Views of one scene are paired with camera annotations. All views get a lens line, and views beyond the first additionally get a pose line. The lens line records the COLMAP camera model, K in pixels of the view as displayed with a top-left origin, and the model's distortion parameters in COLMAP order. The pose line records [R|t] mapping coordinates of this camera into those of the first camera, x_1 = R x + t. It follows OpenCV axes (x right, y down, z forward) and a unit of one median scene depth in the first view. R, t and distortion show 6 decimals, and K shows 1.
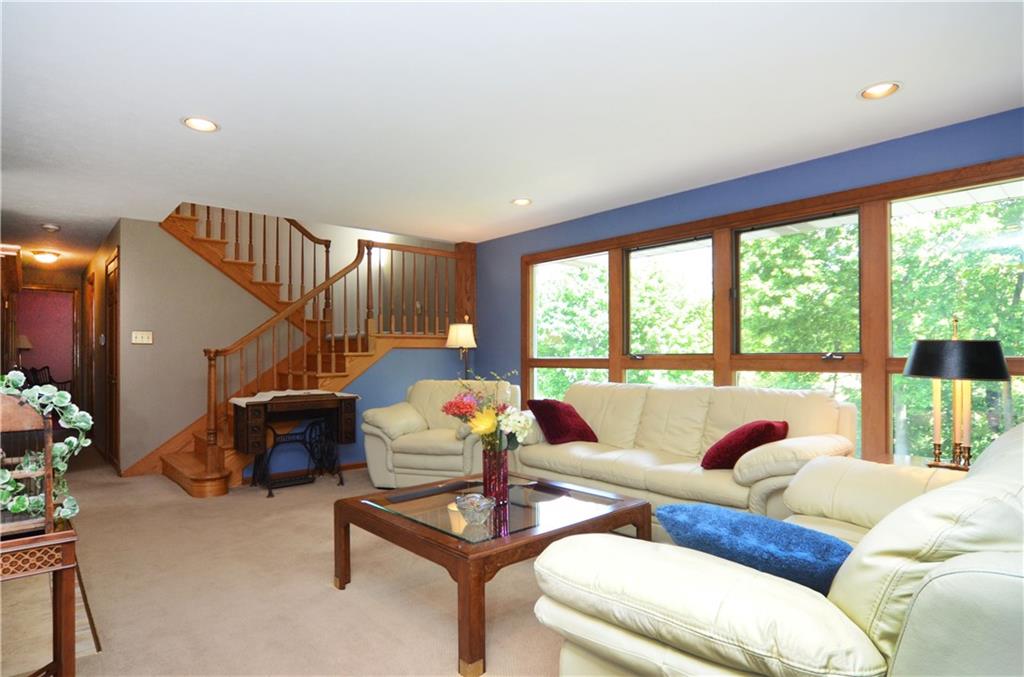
lens RADIAL K [[559.9, 0, 497.6], [0, 559.9, 350.7], [0, 0, 1]] dist [-0.000668, -0.000283]
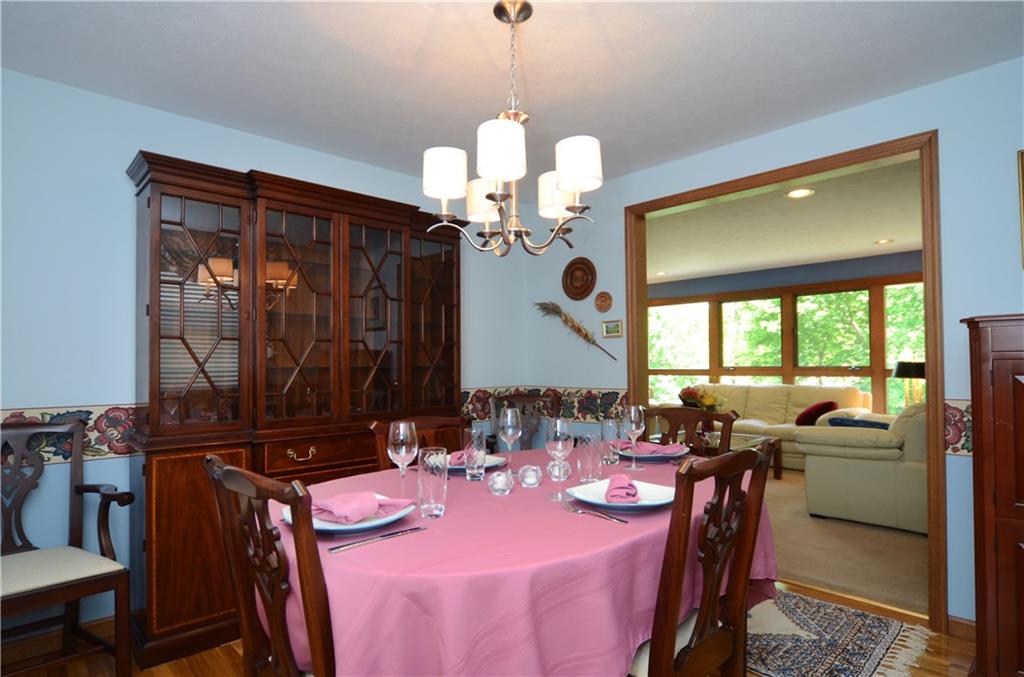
lens RADIAL K [[542.4, 0, 523.2], [0, 542.4, 355.2], [0, 0, 1]] dist [-0.002275, -0.000181]
pose [[0.998632, -0.005457, 0.052002, -0.445171], [0.005836, 0.999957, -0.007139, -0.018881], [-0.051960, 0.007433, 0.998621, -0.557309]]
